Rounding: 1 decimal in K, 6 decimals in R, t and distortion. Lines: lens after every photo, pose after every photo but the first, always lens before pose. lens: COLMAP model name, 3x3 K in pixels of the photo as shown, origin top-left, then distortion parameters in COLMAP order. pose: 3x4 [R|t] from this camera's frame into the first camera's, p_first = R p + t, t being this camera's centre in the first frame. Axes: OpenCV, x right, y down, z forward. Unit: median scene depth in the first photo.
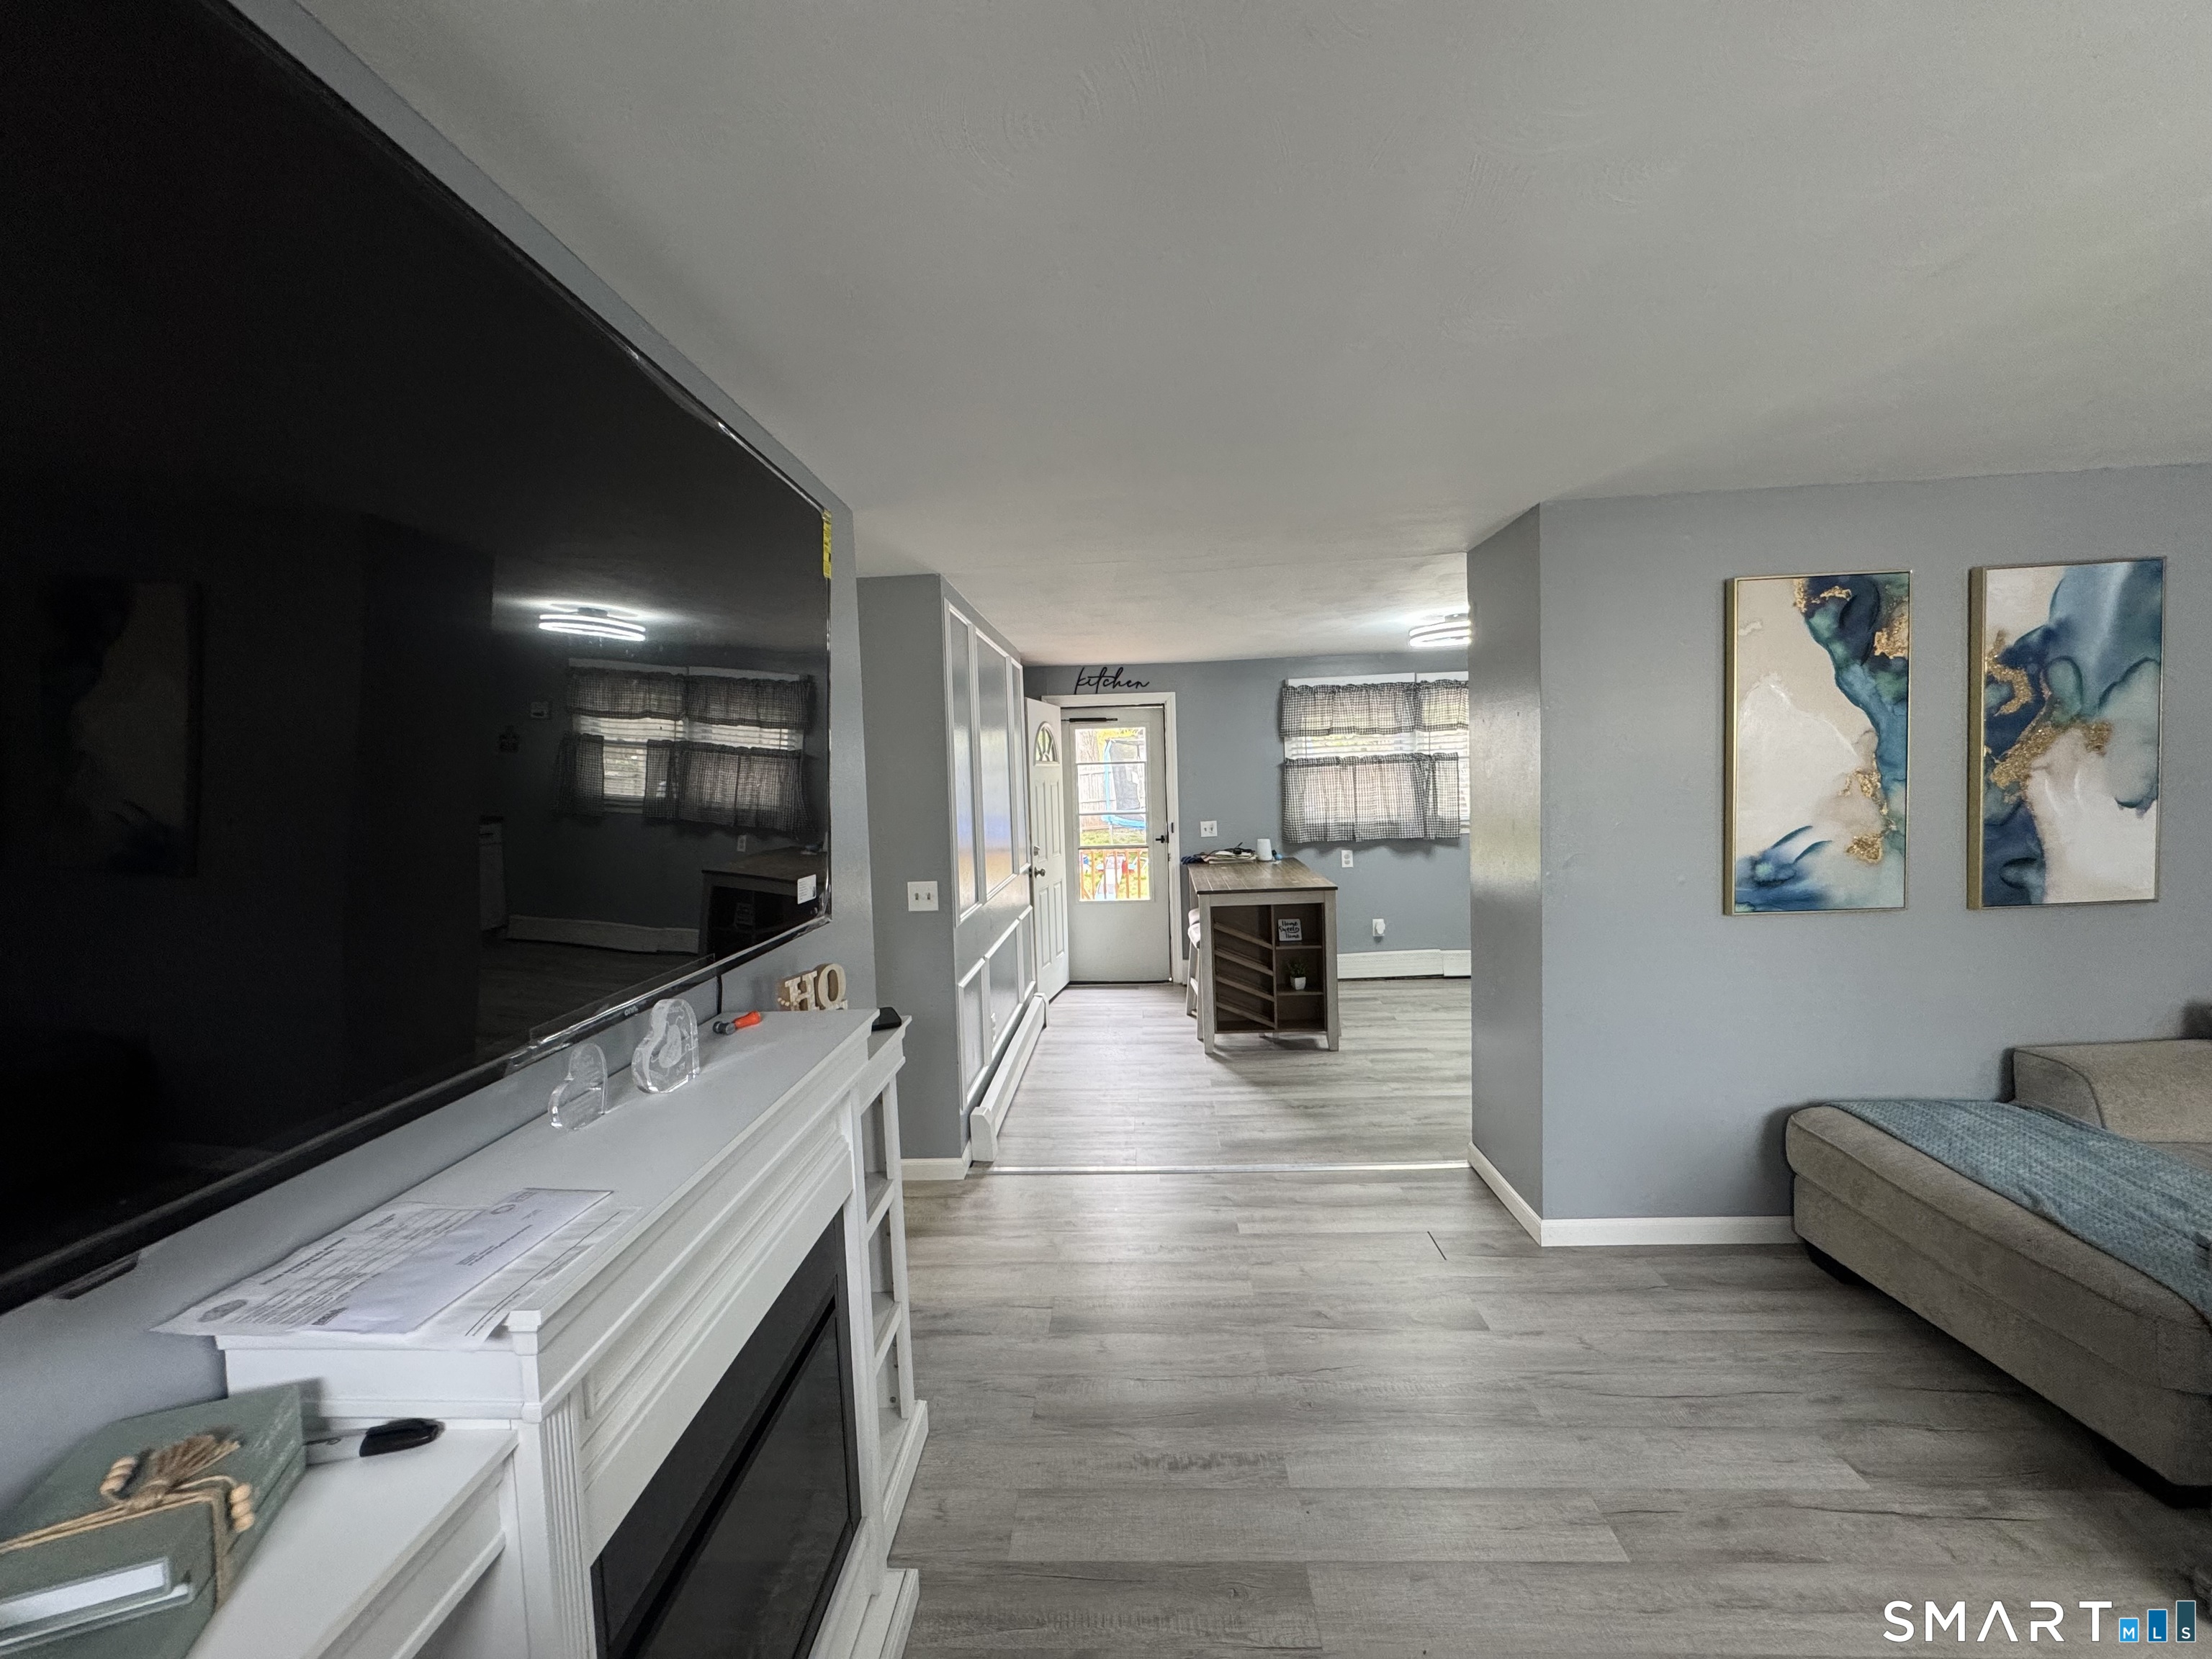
lens RADIAL K [[883.9, 0, 1103.7], [0, 883.9, 829.3], [0, 0, 1]] dist [-0.001819, 0.000418]
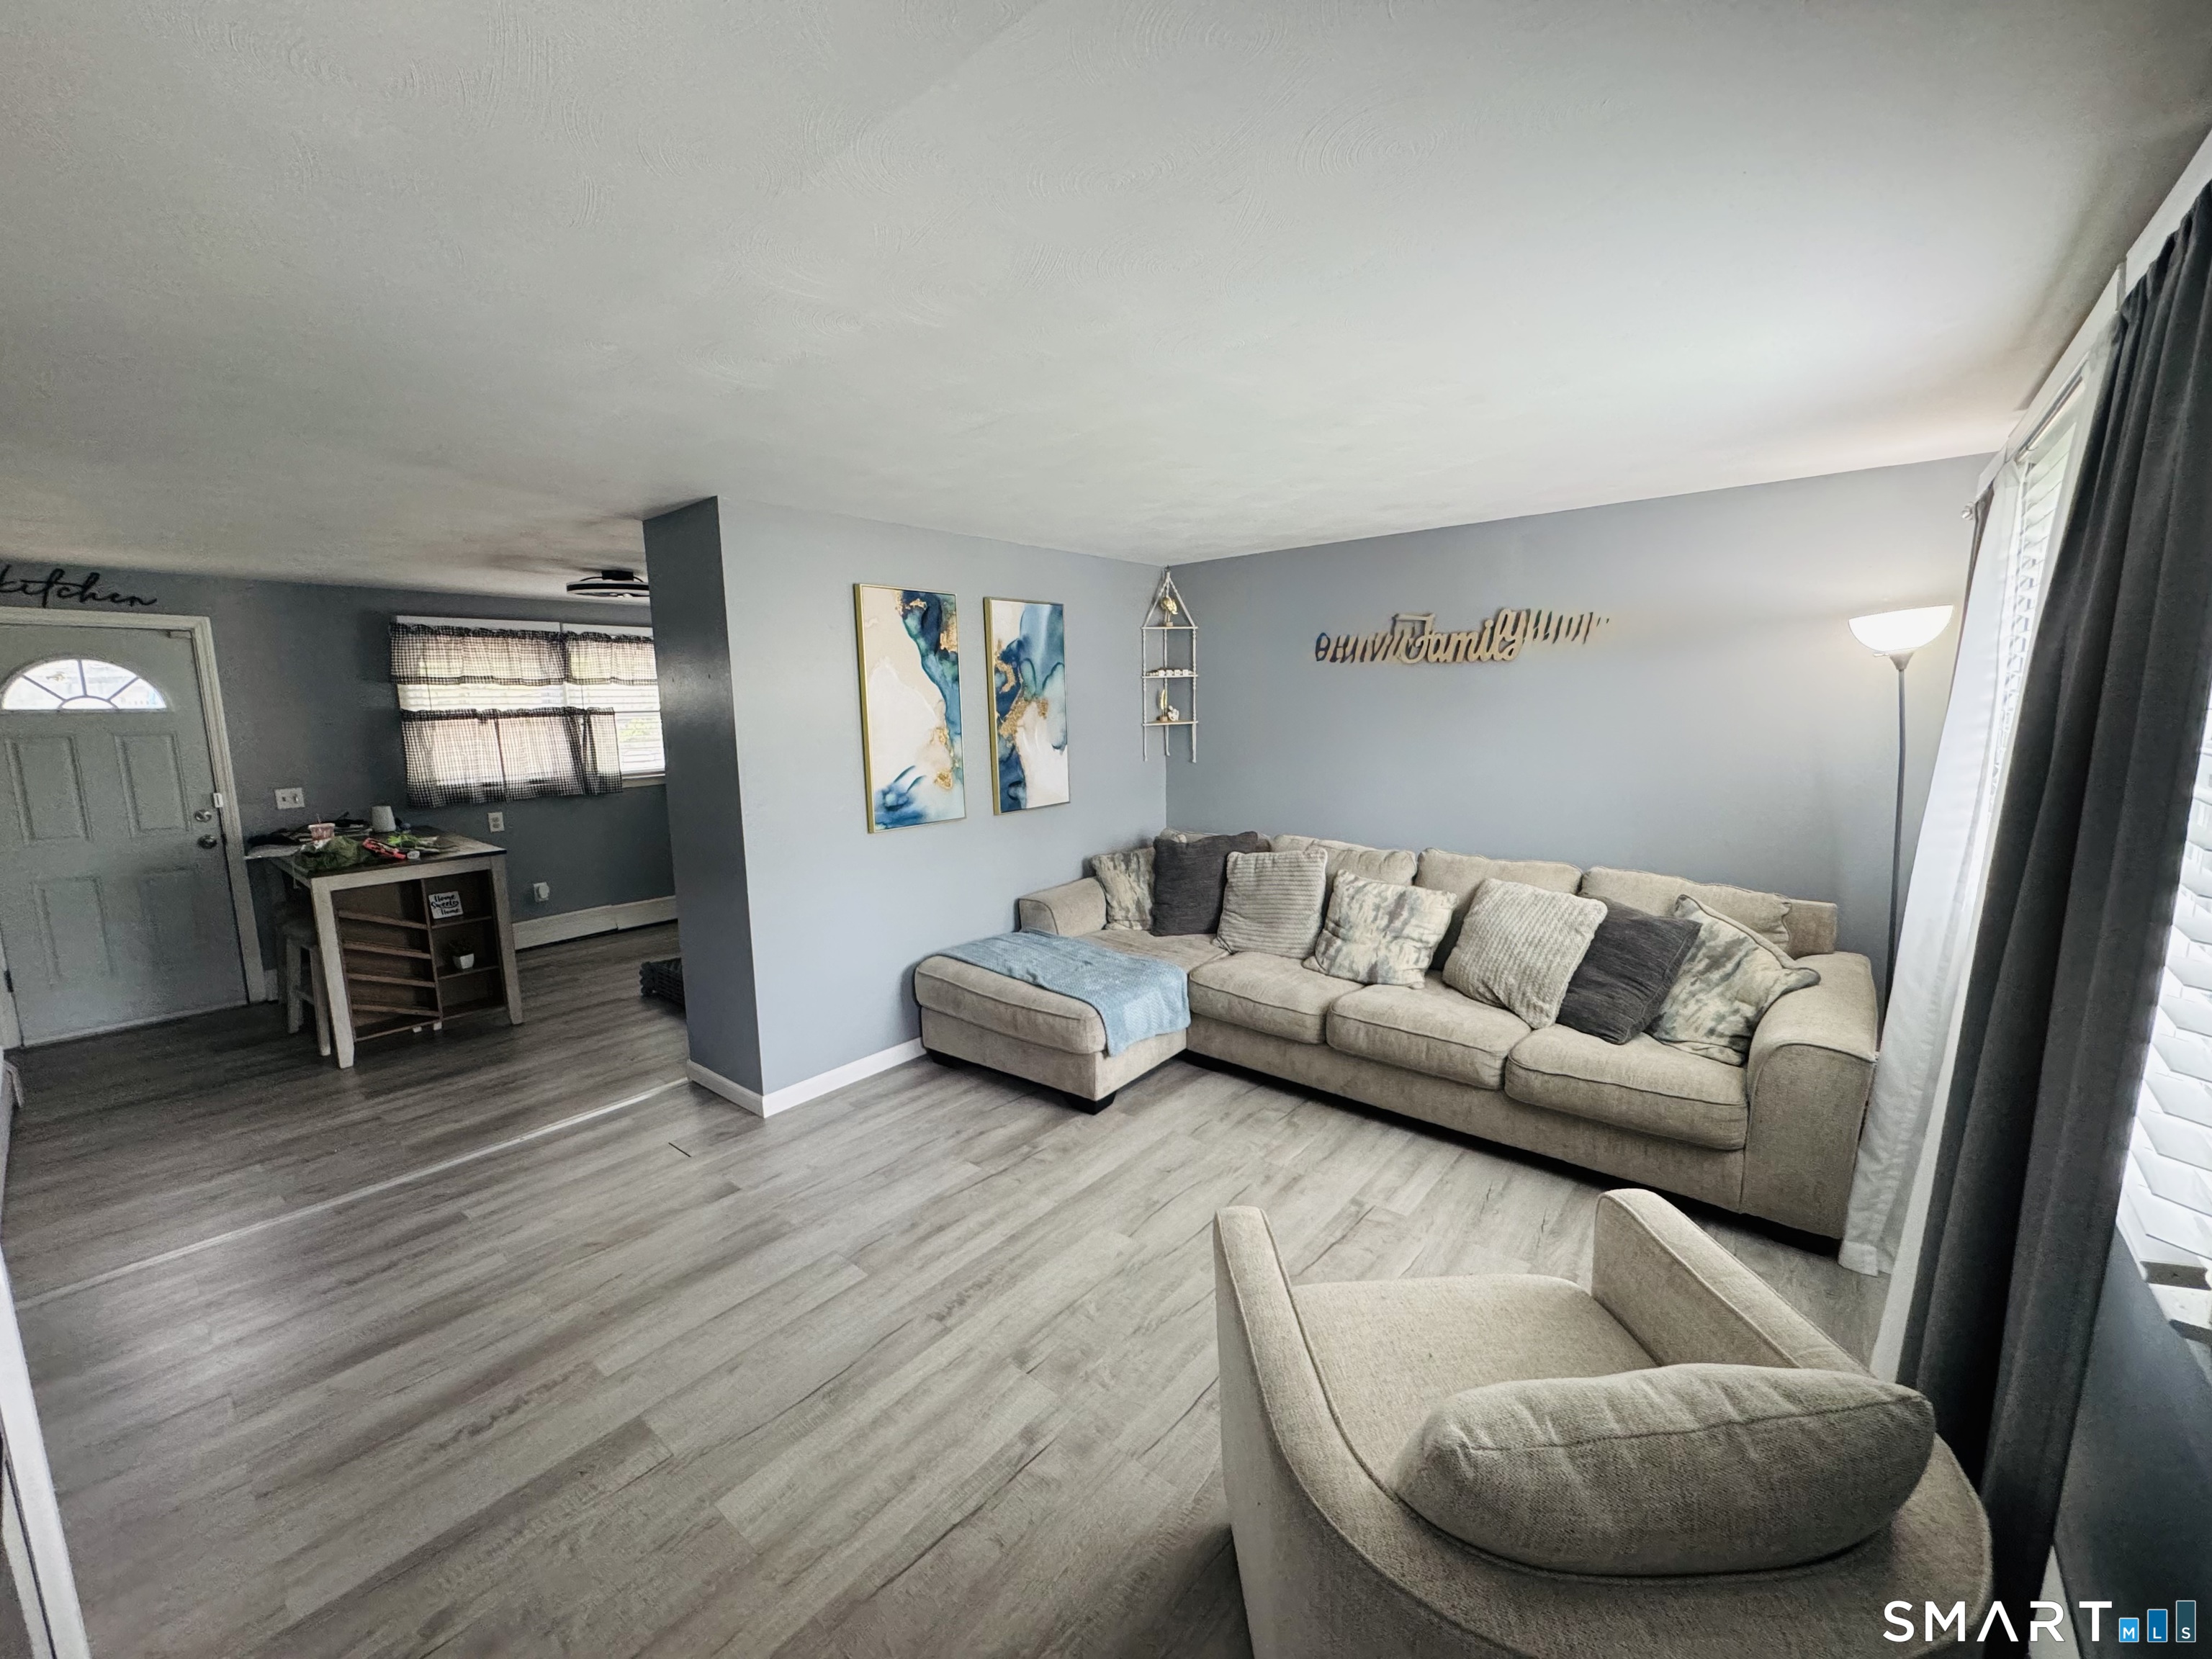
lens RADIAL K [[883.9, 0, 1102.5], [0, 883.9, 832.0], [0, 0, 1]] dist [-0.001819, 0.000418]
pose [[0.602556, -0.090321, 0.792950, -0.165686], [0.047338, 0.995871, 0.077463, 0.006585], [-0.796672, -0.009139, 0.604343, -0.113995]]
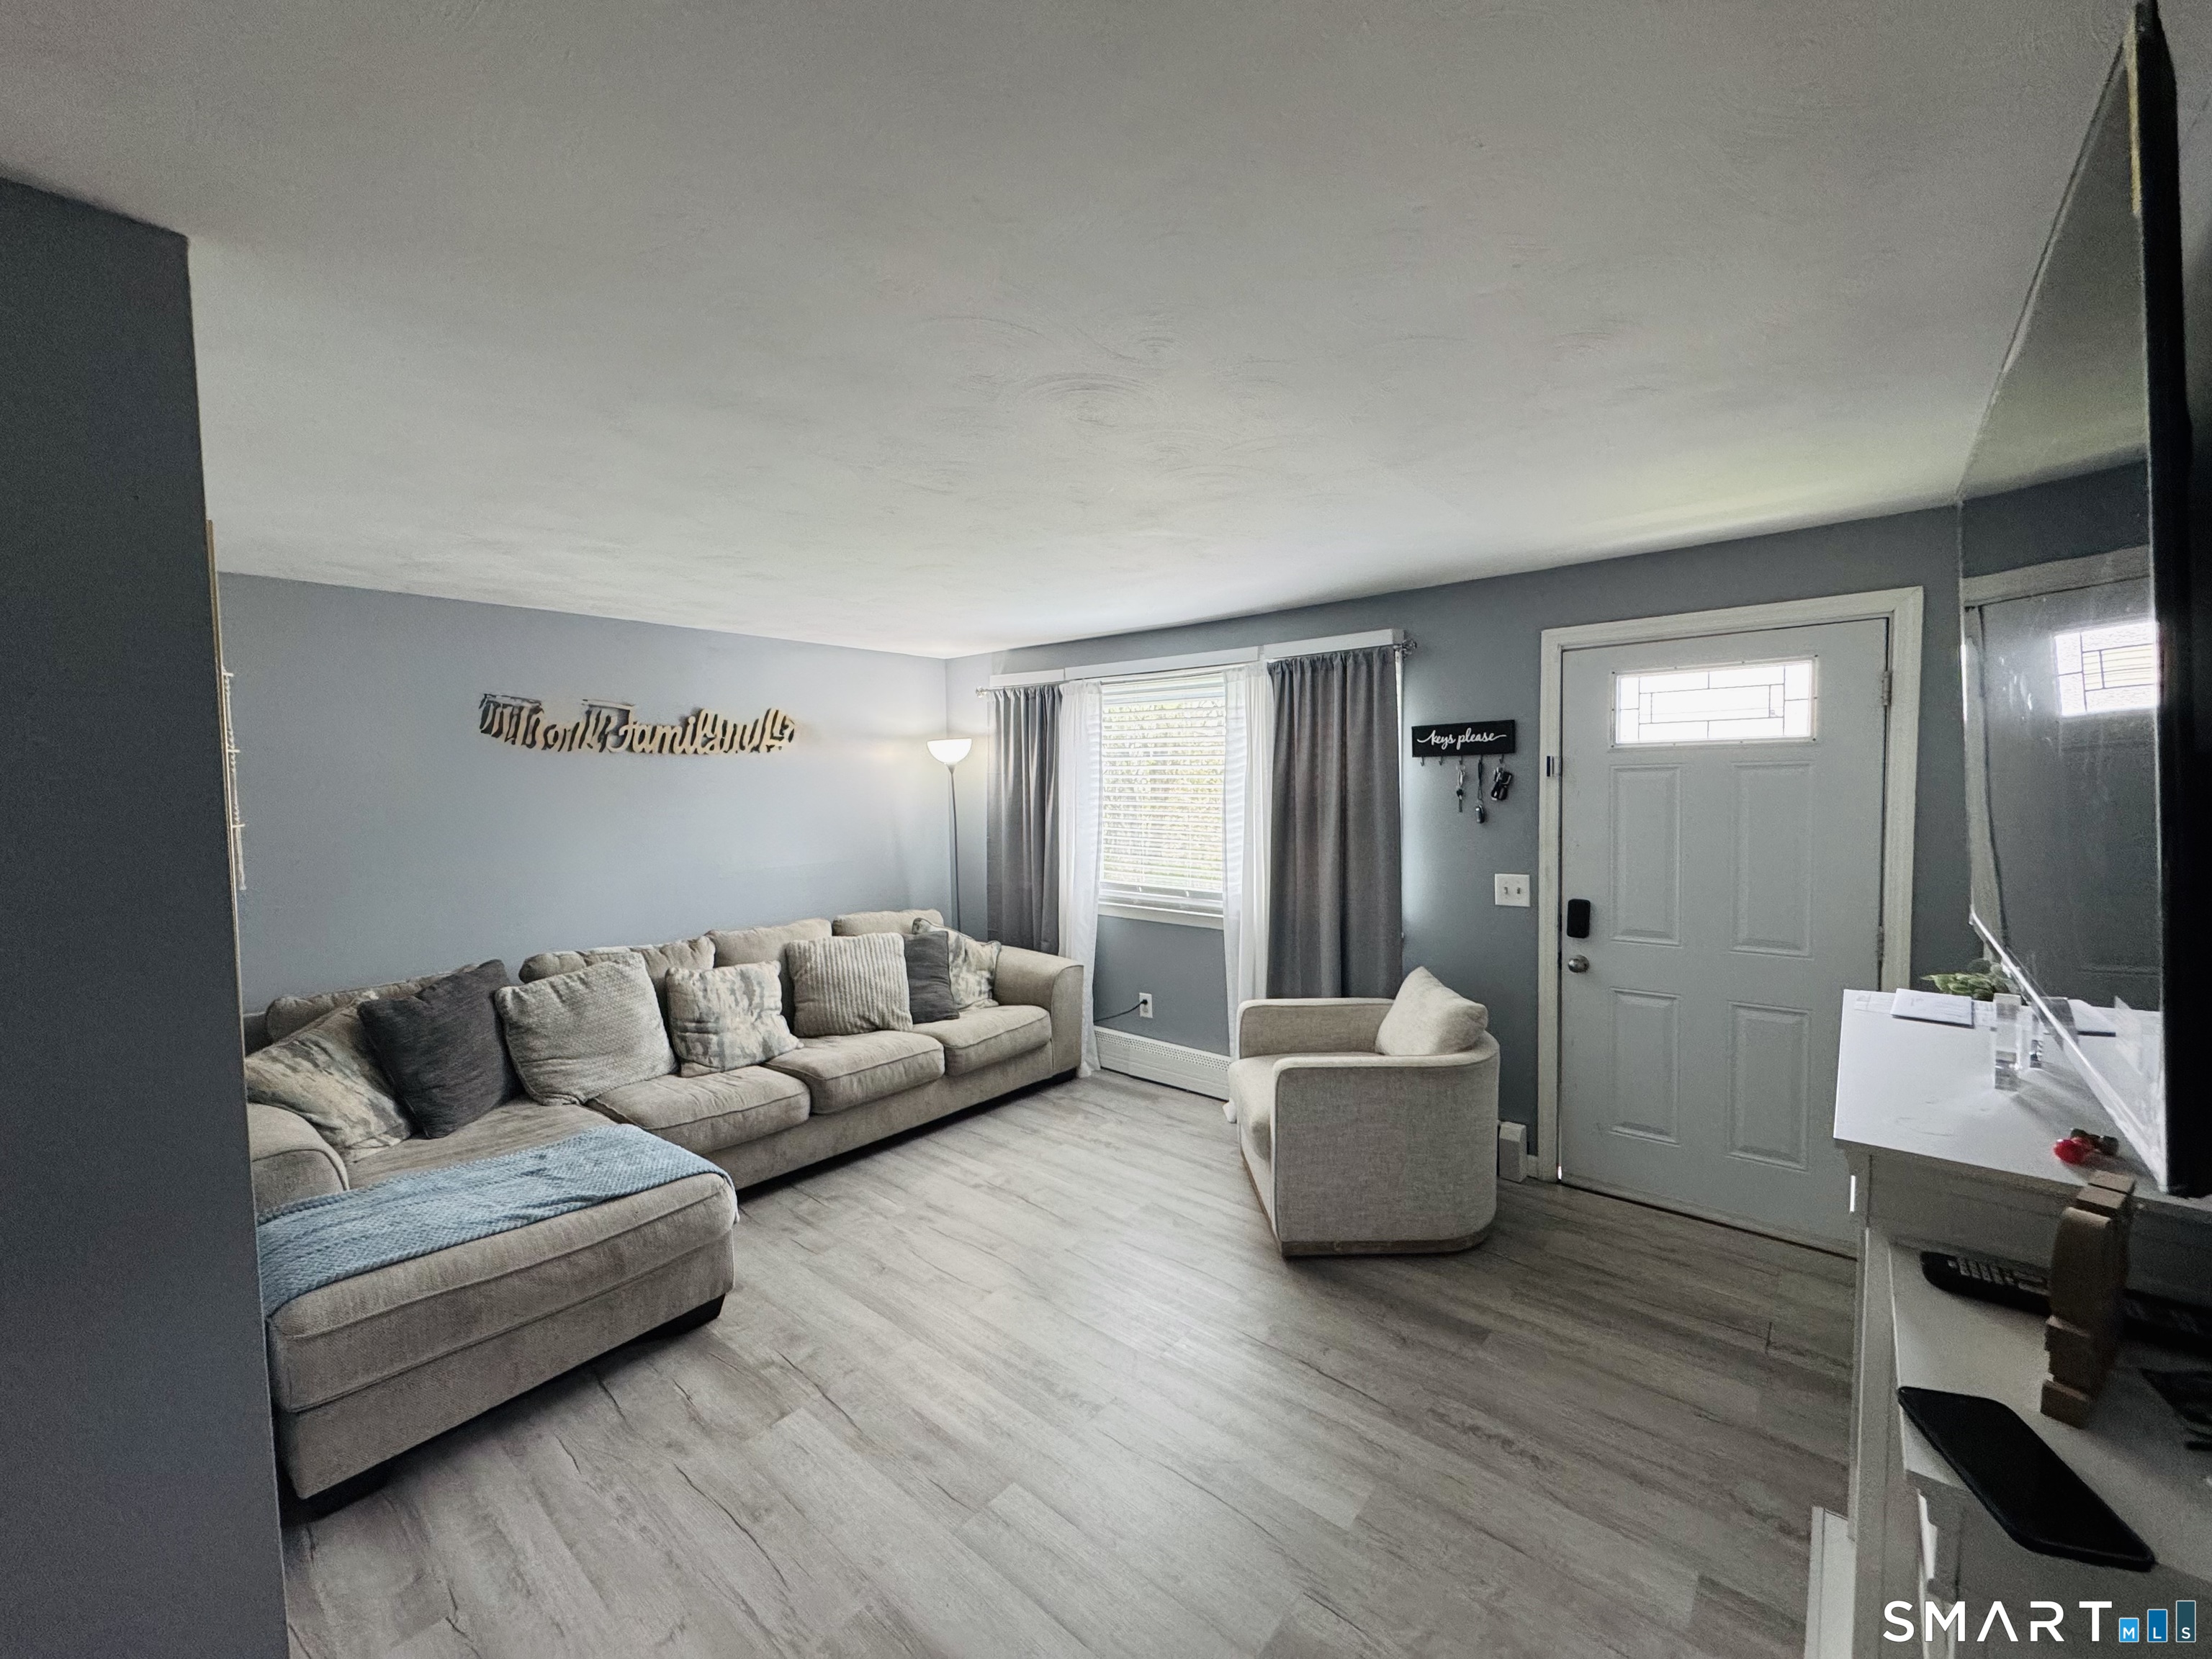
lens RADIAL K [[883.9, 0, 1102.3], [0, 883.9, 830.1], [0, 0, 1]] dist [-0.001819, 0.000418]
pose [[-0.787166, 0.012835, 0.616608, -0.143925], [0.080696, 0.993332, 0.082340, -0.071590], [-0.611439, 0.114572, -0.782953, 1.122691]]
